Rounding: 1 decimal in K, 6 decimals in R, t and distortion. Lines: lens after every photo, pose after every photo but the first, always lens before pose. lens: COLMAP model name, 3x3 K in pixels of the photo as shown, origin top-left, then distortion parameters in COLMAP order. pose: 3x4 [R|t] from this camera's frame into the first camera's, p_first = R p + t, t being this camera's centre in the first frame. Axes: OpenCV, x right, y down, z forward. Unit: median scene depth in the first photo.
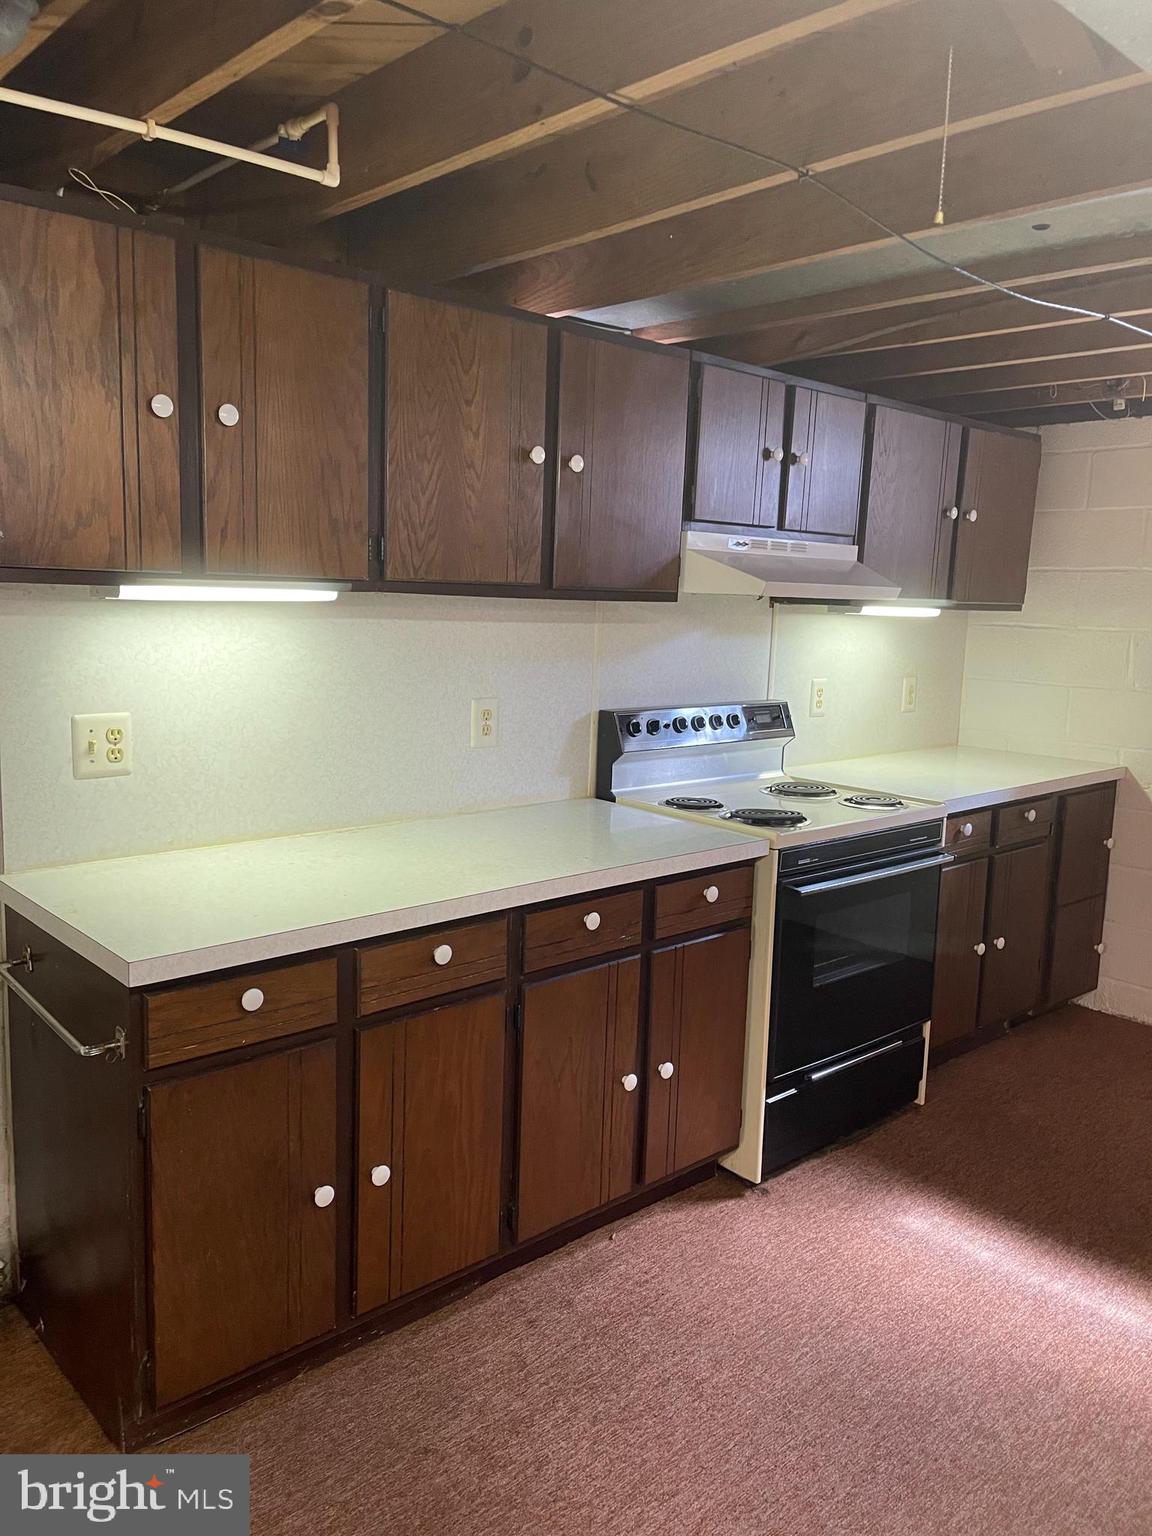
lens RADIAL K [[1167.1, 0, 564.4], [0, 1167.1, 771.4], [0, 0, 1]] dist [0.082127, -0.107934]
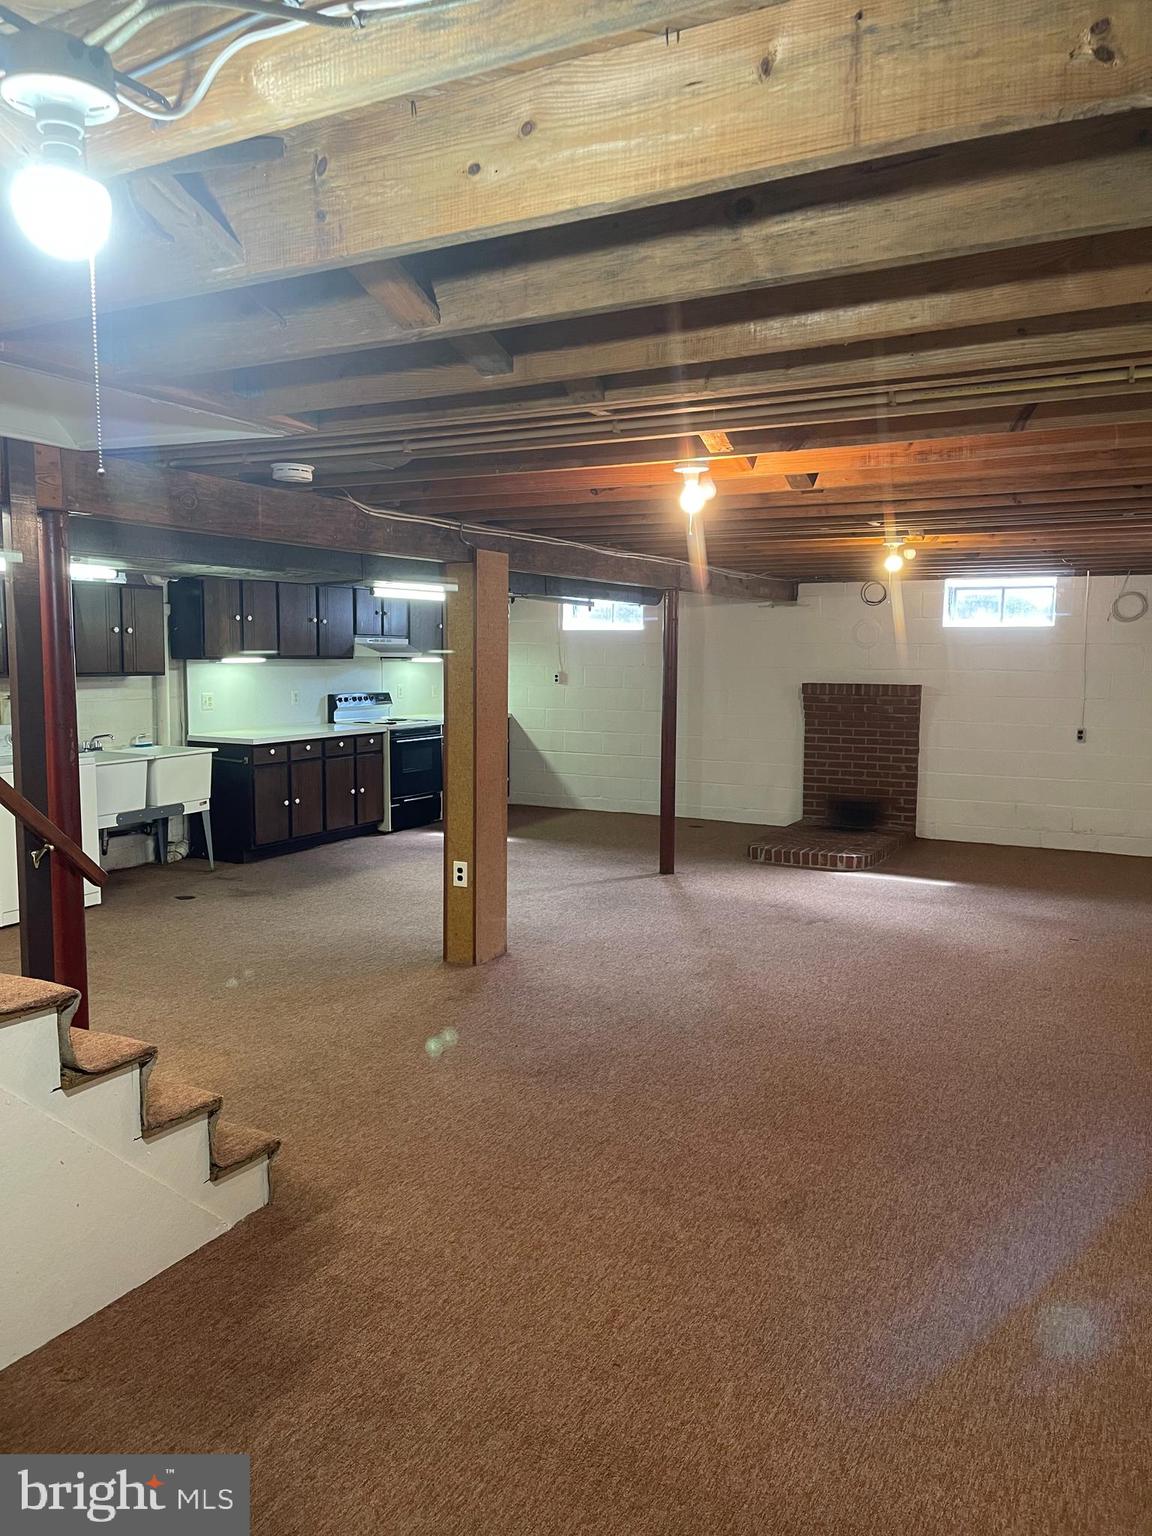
lens RADIAL K [[1154.7, 0, 570.4], [0, 1154.7, 778.7], [0, 0, 1]] dist [0.106667, -0.150469]
pose [[0.940984, -0.062501, 0.332630, -0.438976], [0.074188, 0.996990, -0.022539, 0.312437], [-0.330220, 0.045886, 0.942788, -2.281107]]
